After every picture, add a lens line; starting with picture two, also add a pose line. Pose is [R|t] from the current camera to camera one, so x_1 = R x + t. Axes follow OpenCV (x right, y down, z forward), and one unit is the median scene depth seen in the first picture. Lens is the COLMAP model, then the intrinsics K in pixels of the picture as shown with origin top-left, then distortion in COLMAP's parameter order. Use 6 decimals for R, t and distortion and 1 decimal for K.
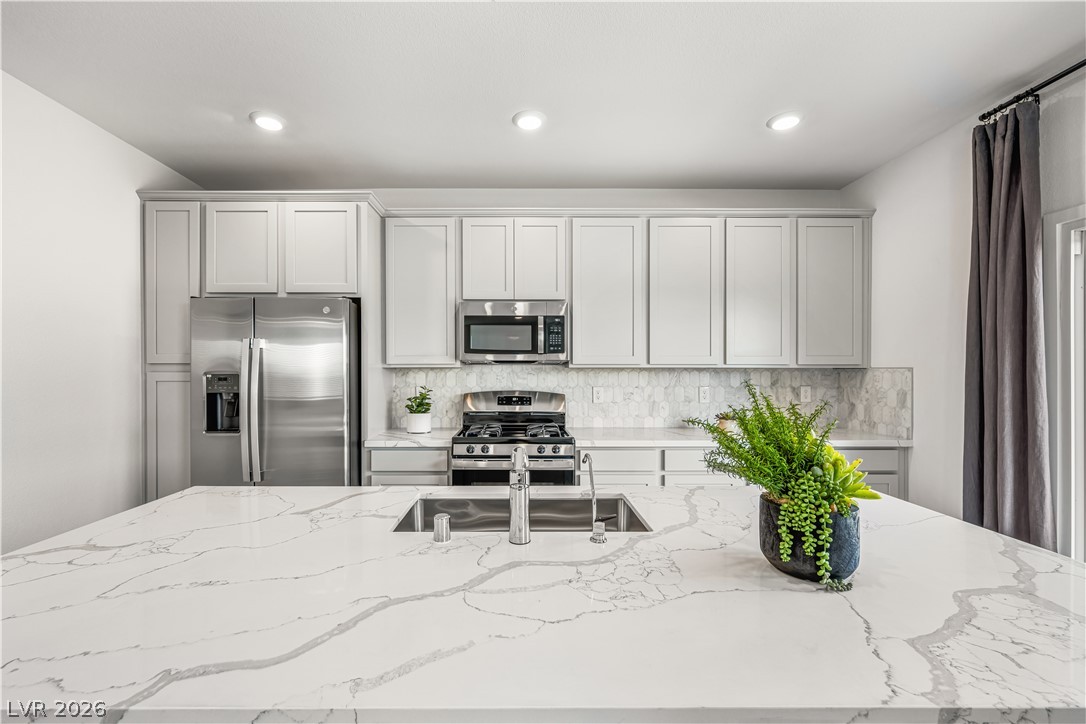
lens RADIAL K [[459.9, 0, 540.1], [0, 459.9, 377.9], [0, 0, 1]] dist [0.001177, 0.000229]
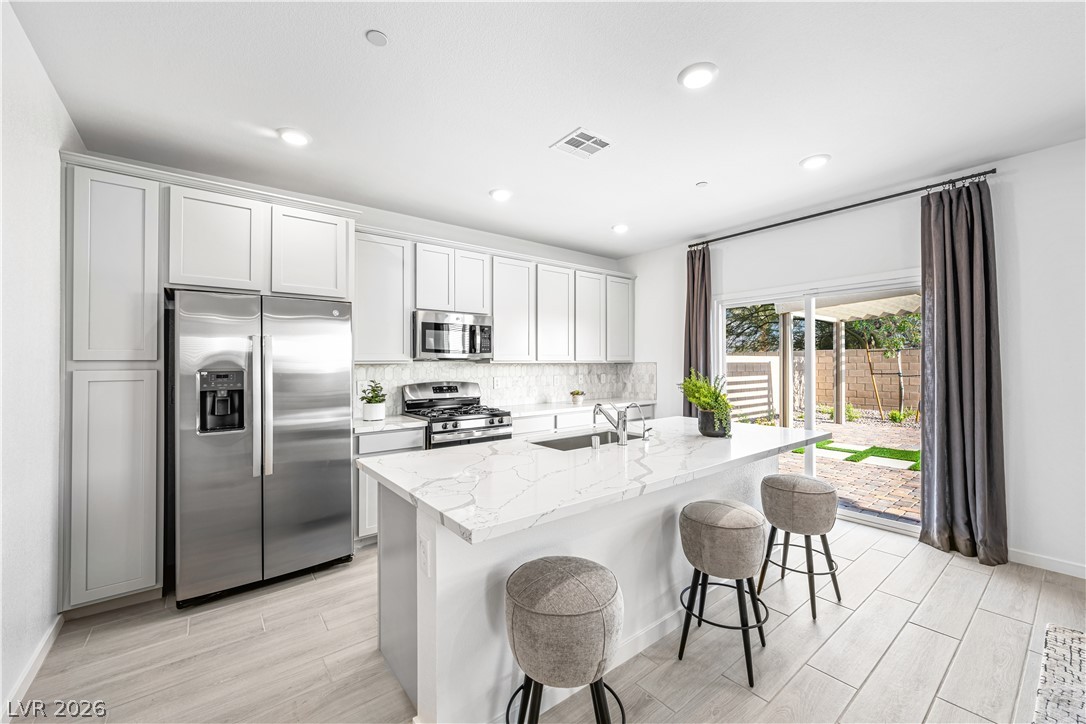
lens RADIAL K [[459.9, 0, 540.1], [0, 459.9, 377.9], [0, 0, 1]] dist [0.001177, 0.000229]
pose [[0.775841, -0.024502, 0.630452, -0.711116], [0.019791, 0.999699, 0.014498, 0.004620], [-0.630618, 0.001229, 0.776093, -0.171893]]
